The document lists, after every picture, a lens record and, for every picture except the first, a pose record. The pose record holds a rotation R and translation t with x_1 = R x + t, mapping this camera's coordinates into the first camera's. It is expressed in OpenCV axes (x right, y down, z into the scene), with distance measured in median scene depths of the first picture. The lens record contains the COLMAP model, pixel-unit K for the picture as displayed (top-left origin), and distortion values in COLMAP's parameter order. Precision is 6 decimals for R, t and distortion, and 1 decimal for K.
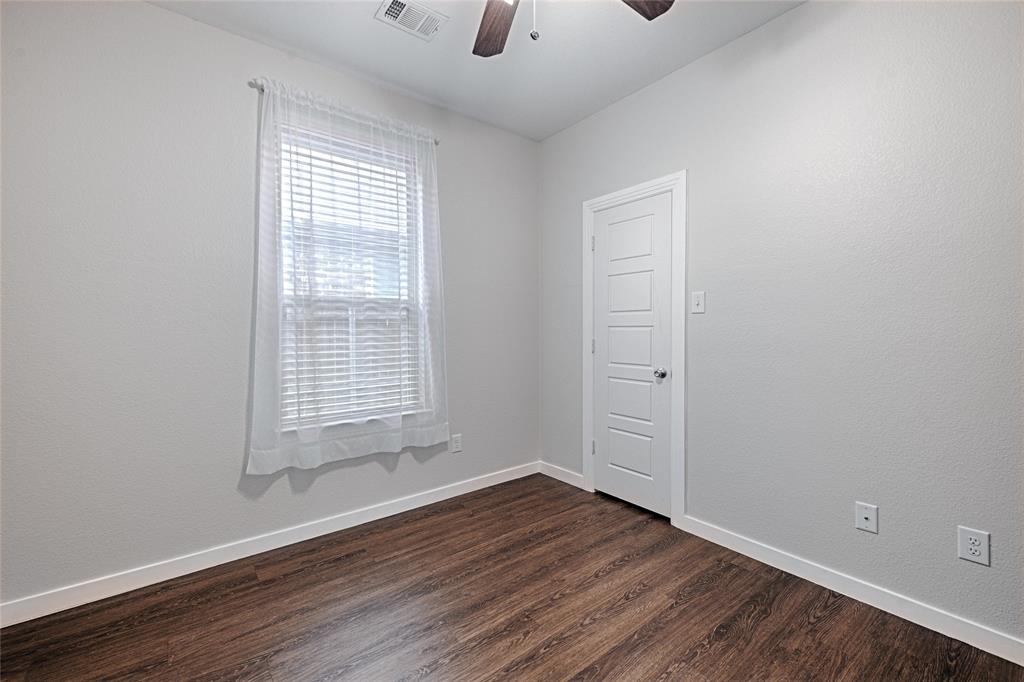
lens RADIAL K [[420.0, 0, 513.8], [0, 420.0, 338.5], [0, 0, 1]] dist [0.002497, 0.000021]
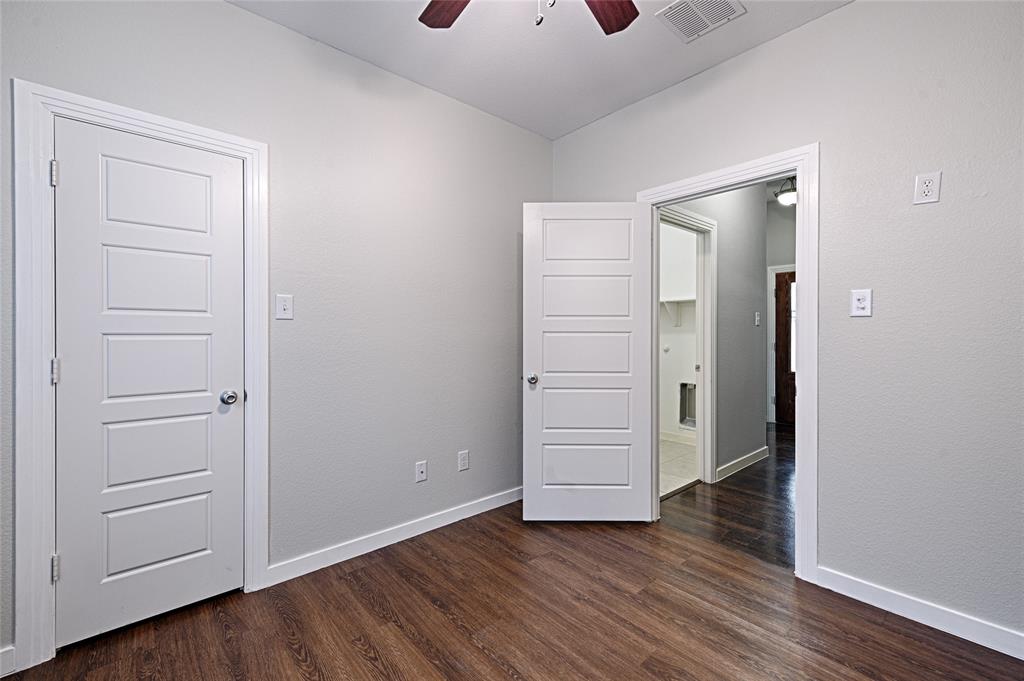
lens RADIAL K [[425.5, 0, 513.4], [0, 425.5, 337.5], [0, 0, 1]] dist [0.000297, -0.000382]
pose [[-0.054860, 0.001888, 0.998492, -0.466310], [0.029176, 0.999574, -0.000287, -0.009281], [-0.998068, 0.029116, -0.054892, 0.595418]]
